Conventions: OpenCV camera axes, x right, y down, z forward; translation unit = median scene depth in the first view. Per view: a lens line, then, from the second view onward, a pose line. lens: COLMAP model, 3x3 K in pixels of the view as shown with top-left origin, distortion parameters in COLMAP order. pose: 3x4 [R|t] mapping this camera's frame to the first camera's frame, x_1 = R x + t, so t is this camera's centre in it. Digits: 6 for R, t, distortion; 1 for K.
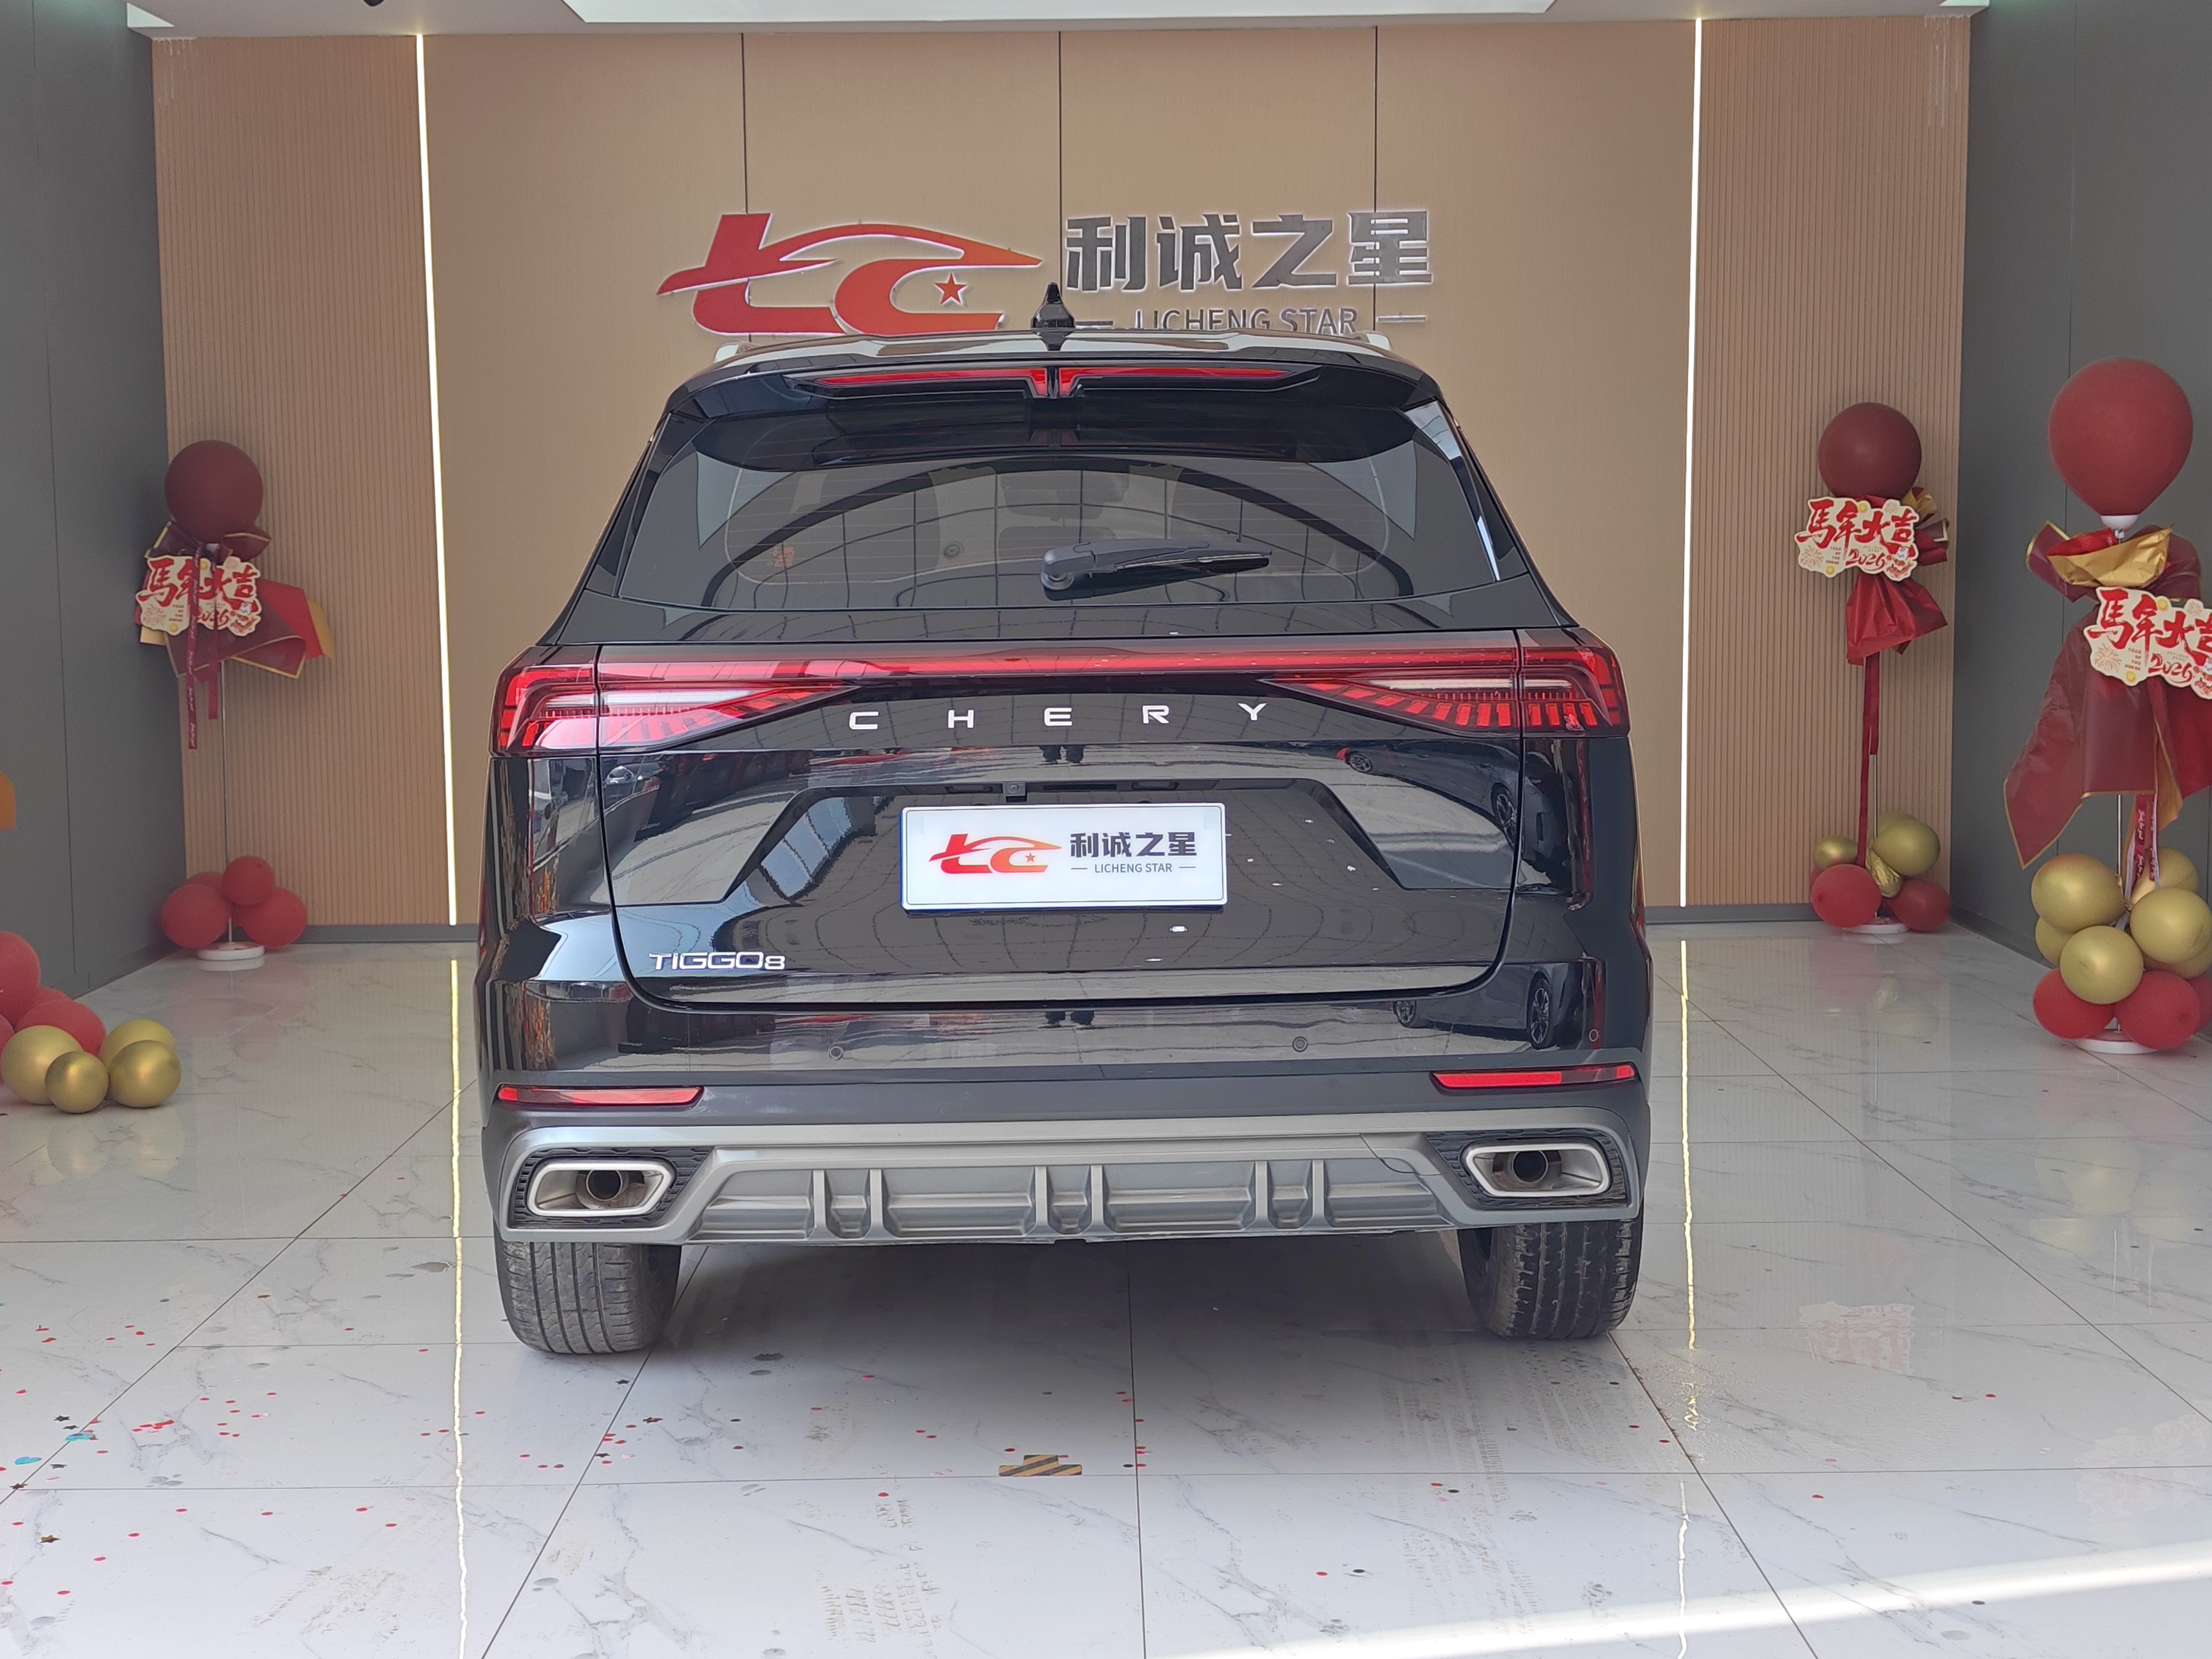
lens RADIAL K [[3177.6, 0, 1106.0], [0, 3177.6, 829.5], [0, 0, 1]] dist [0.236019, -1.007933]
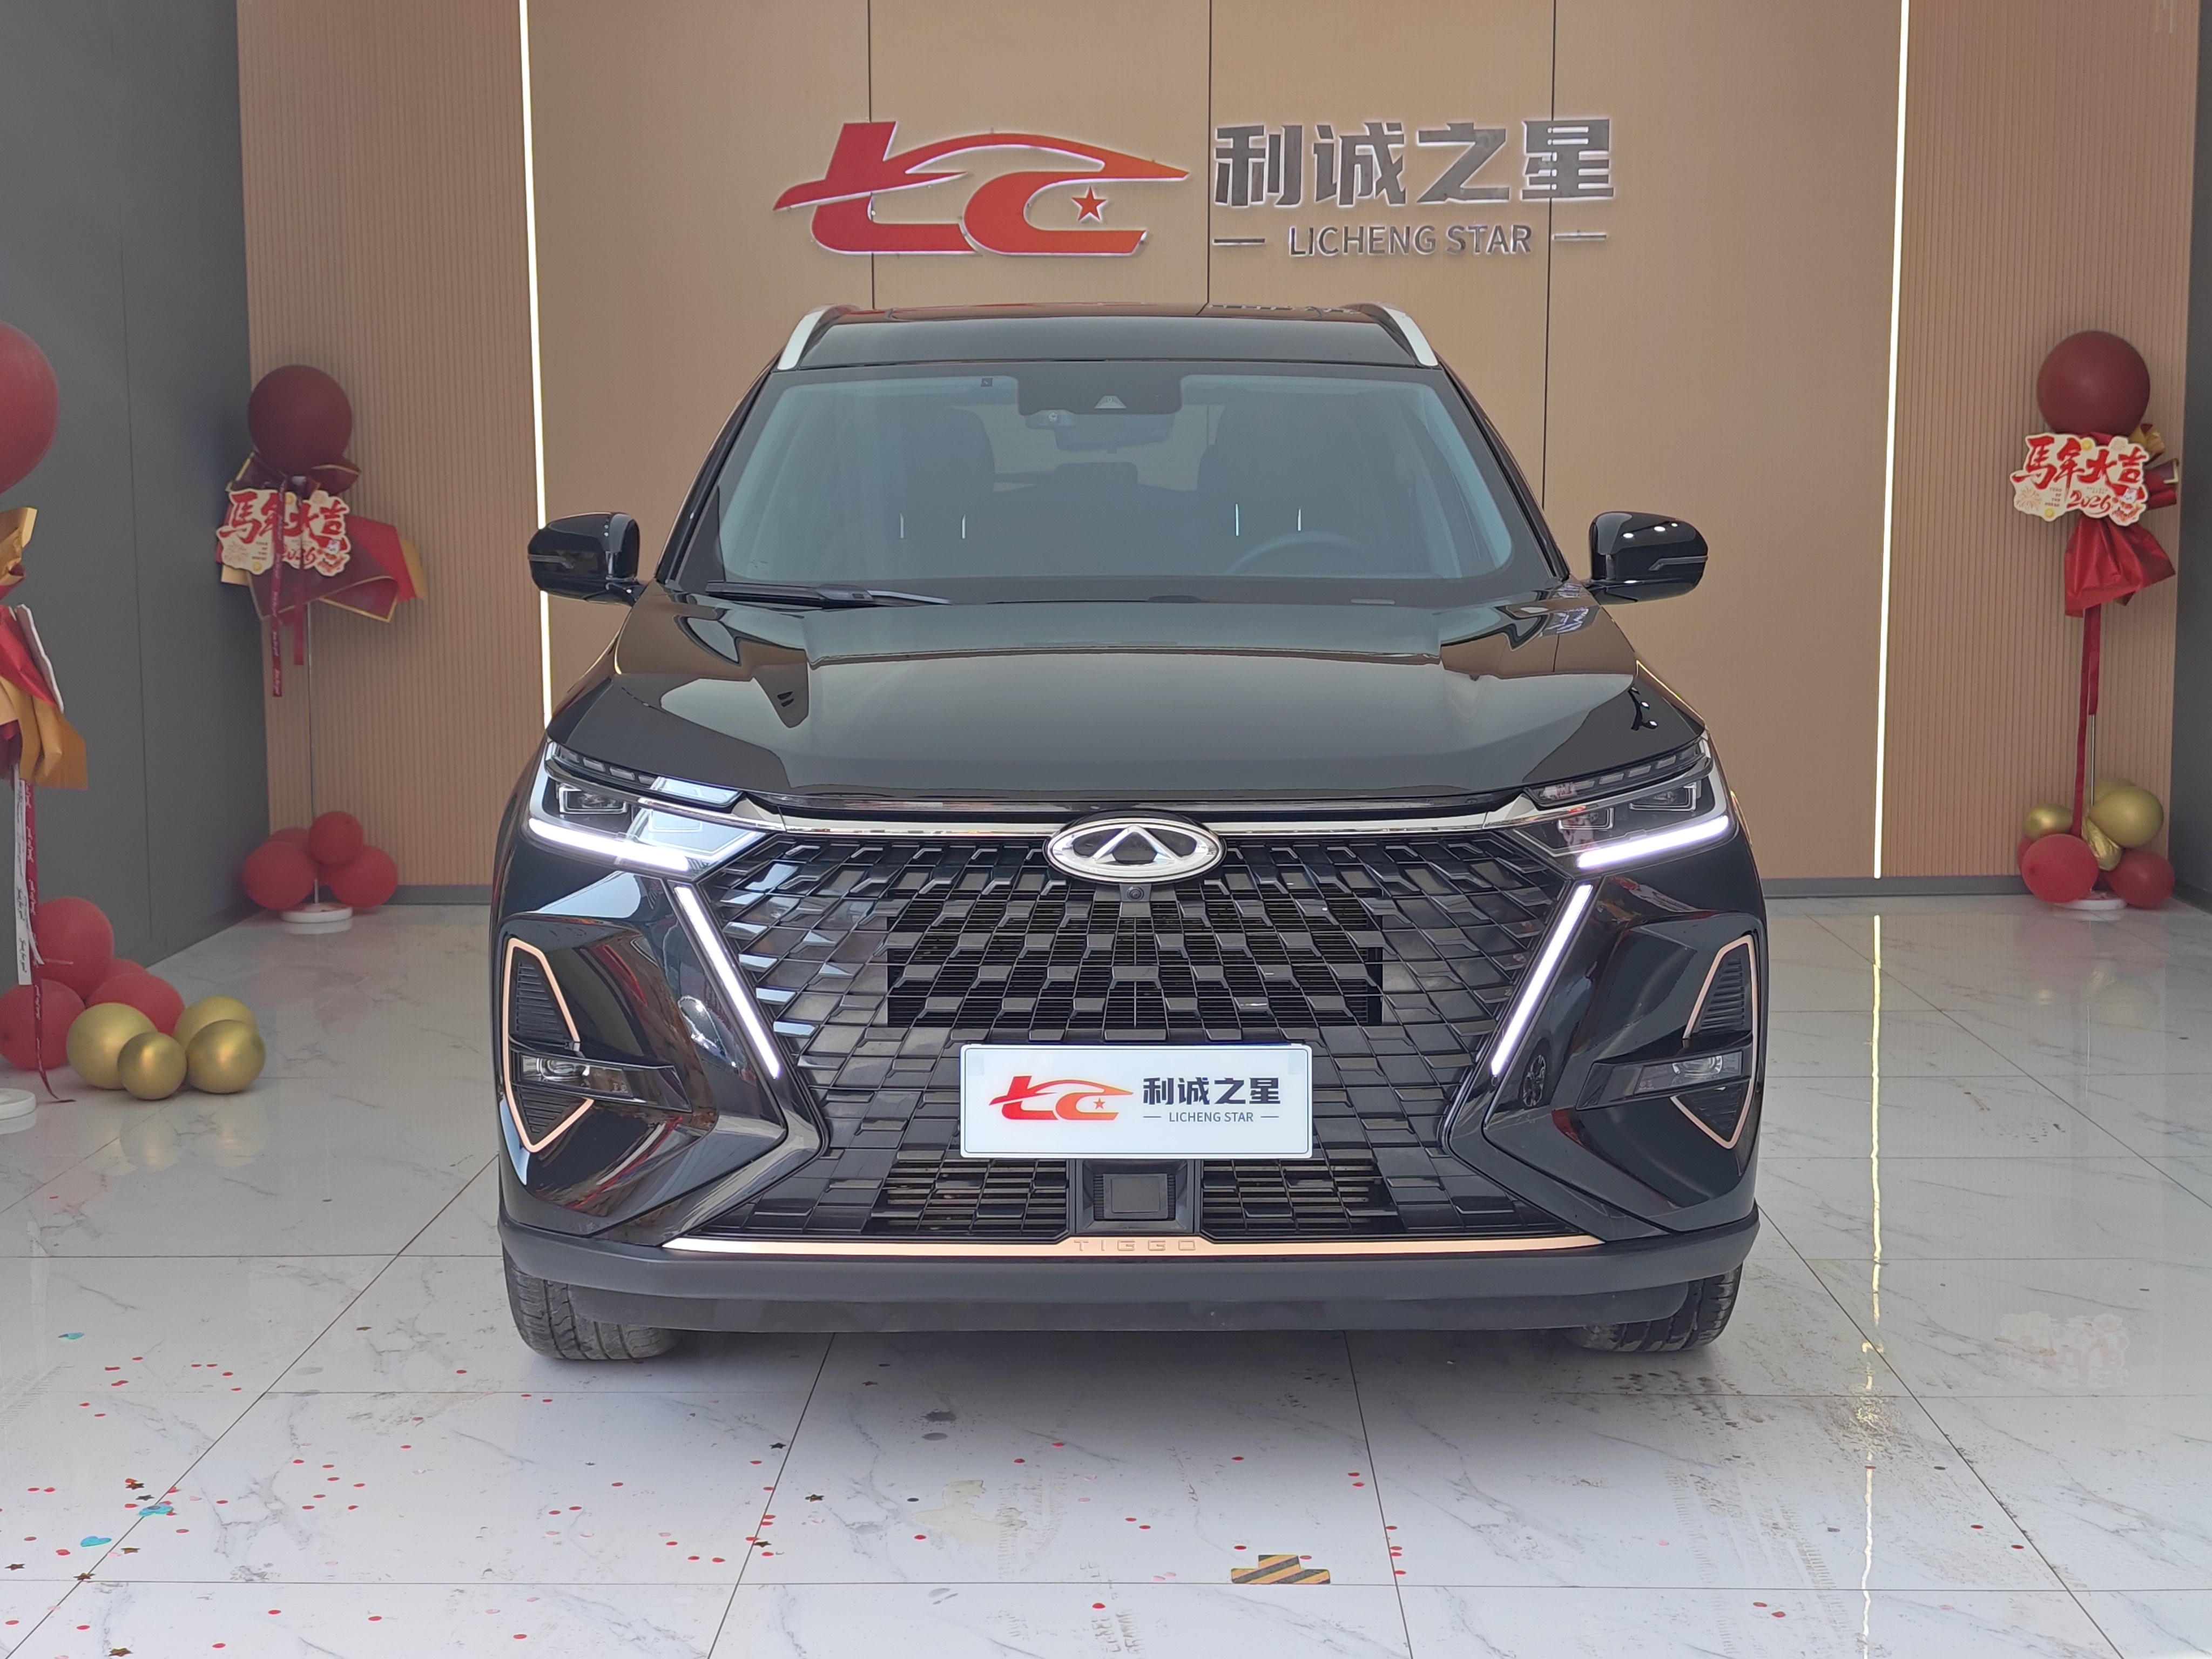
lens RADIAL K [[3178.0, 0, 1091.9], [0, 3178.0, 829.2], [0, 0, 1]] dist [0.254034, -1.147134]
pose [[0.999644, 0.007921, -0.025471, -0.023563], [-0.007450, 0.999801, 0.018518, -0.005670], [0.025613, -0.018322, 0.999504, 0.073285]]
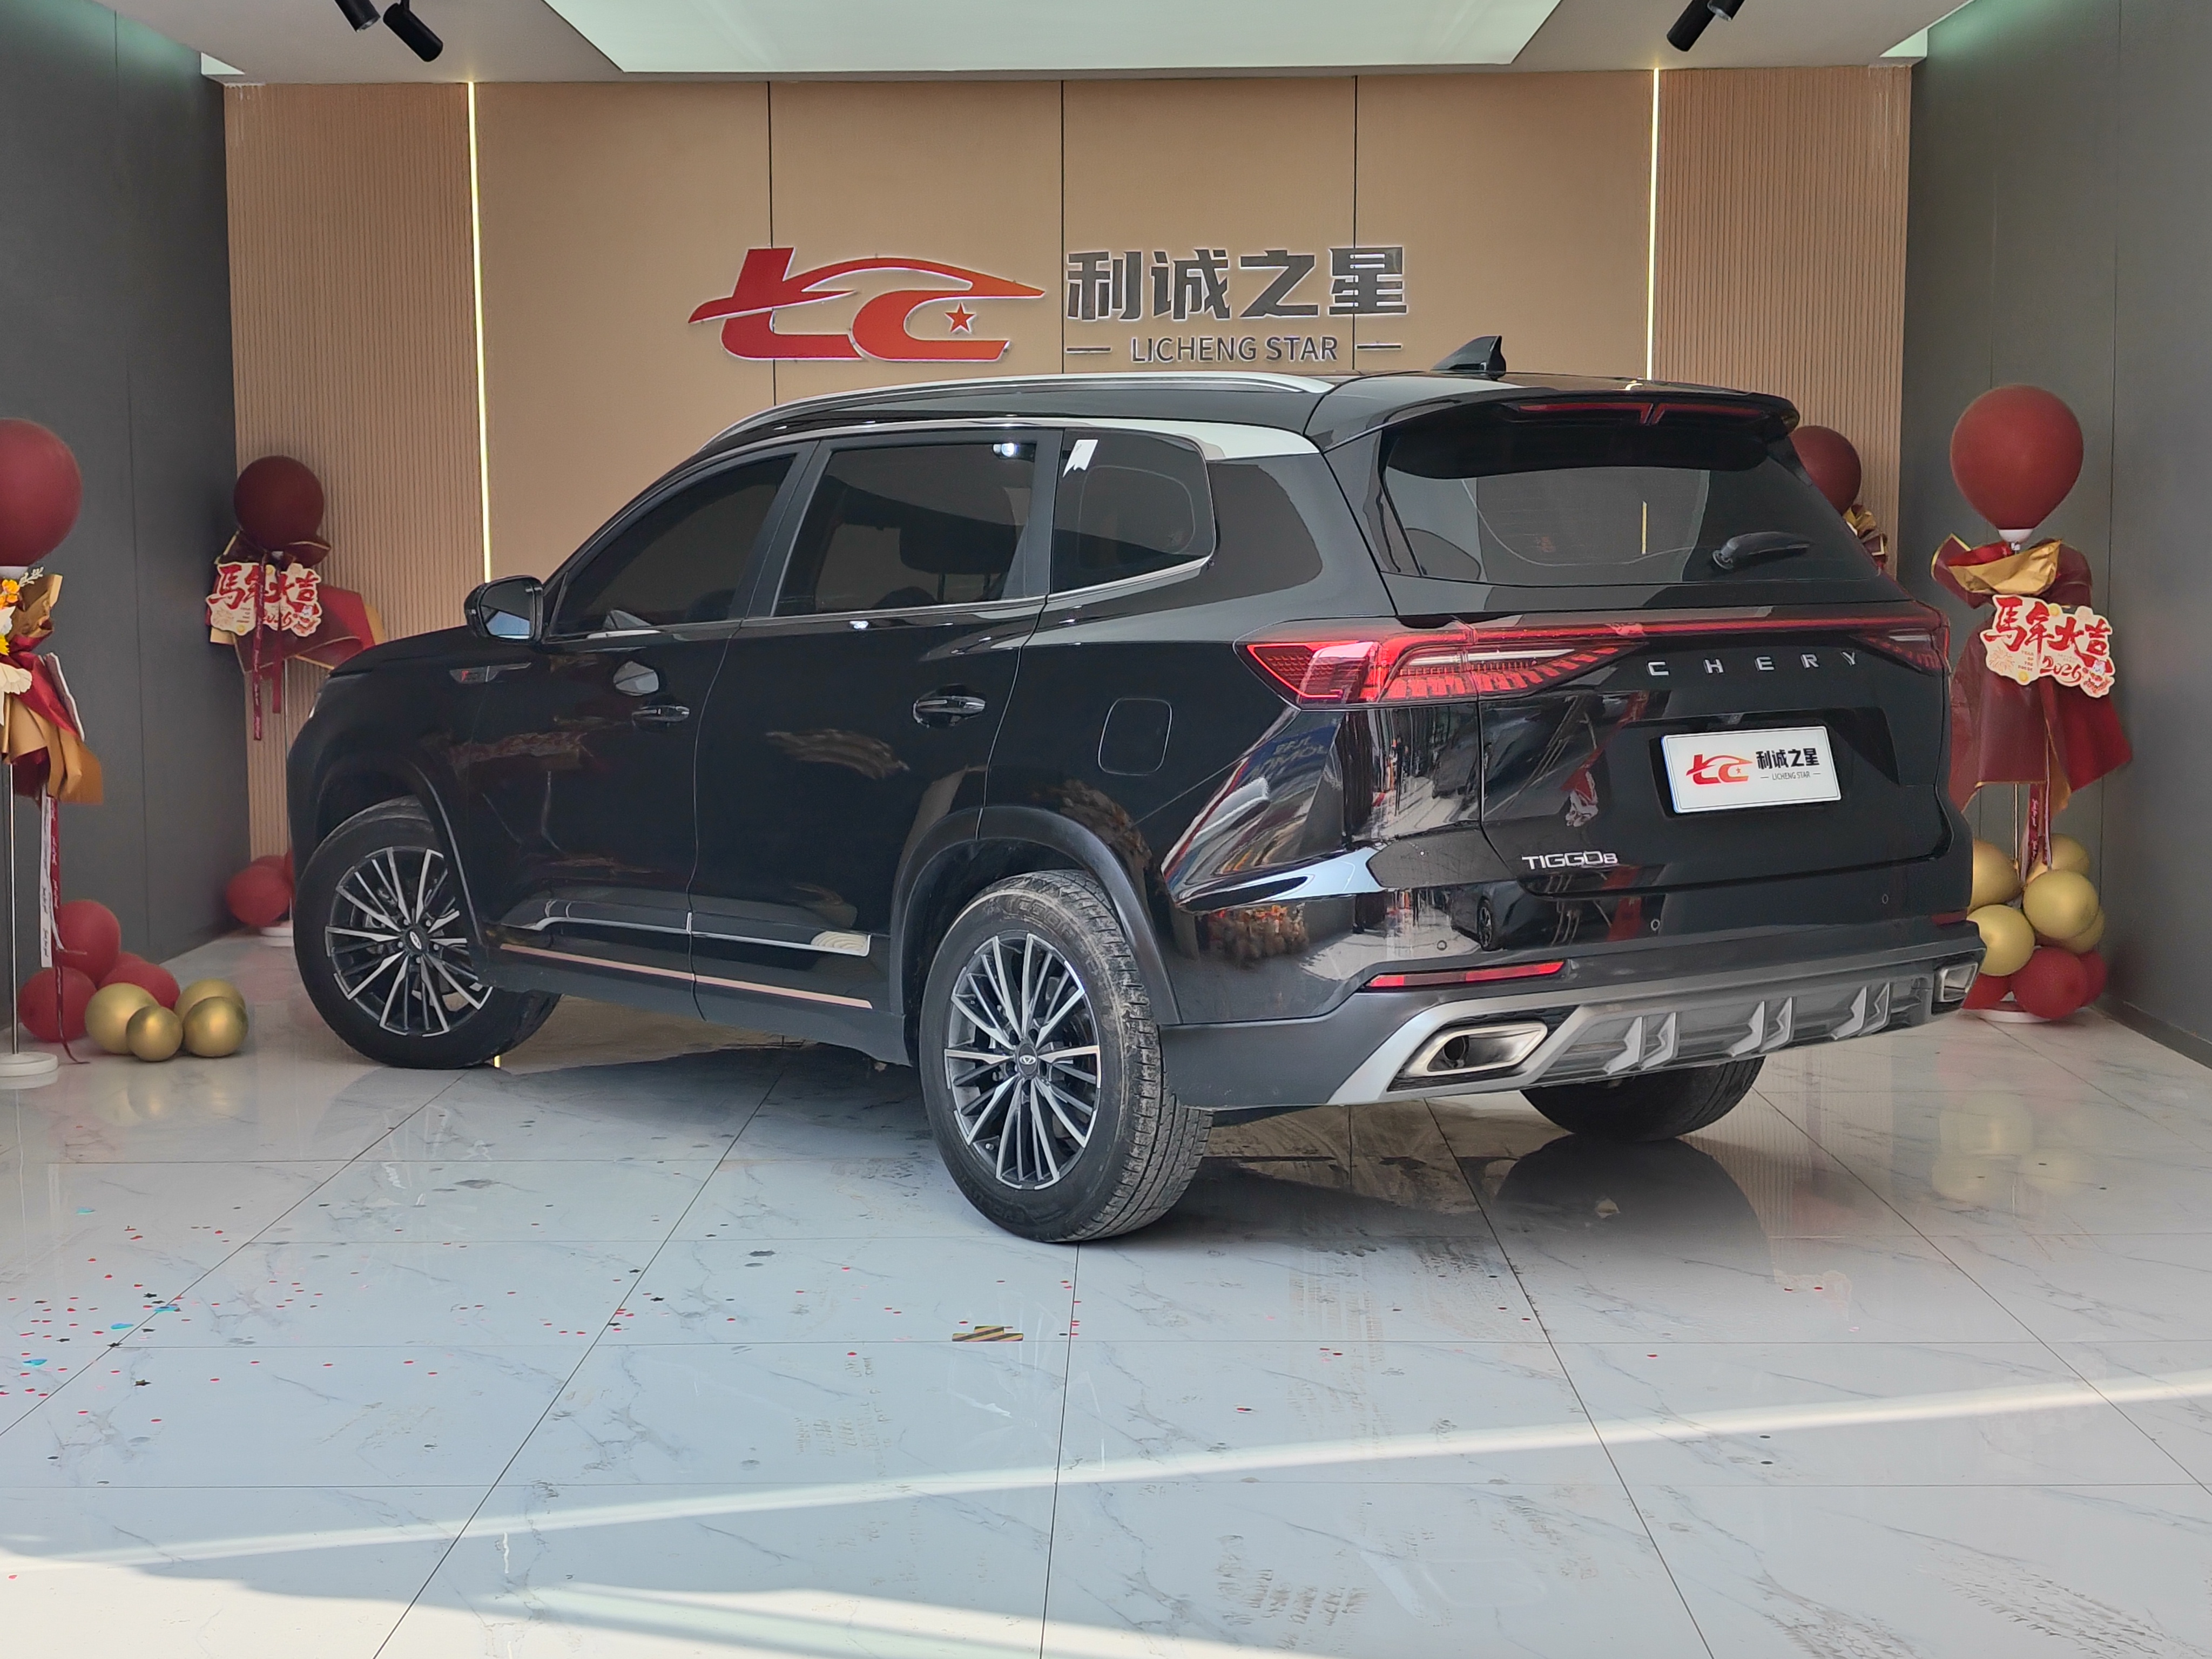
lens RADIAL K [[3178.0, 0, 1091.9], [0, 3178.0, 829.2], [0, 0, 1]] dist [0.254034, -1.147134]
pose [[0.999798, 0.005519, -0.019336, 0.018275], [-0.005649, 0.999962, -0.006696, 0.010552], [0.019298, 0.006803, 0.999791, -0.077895]]
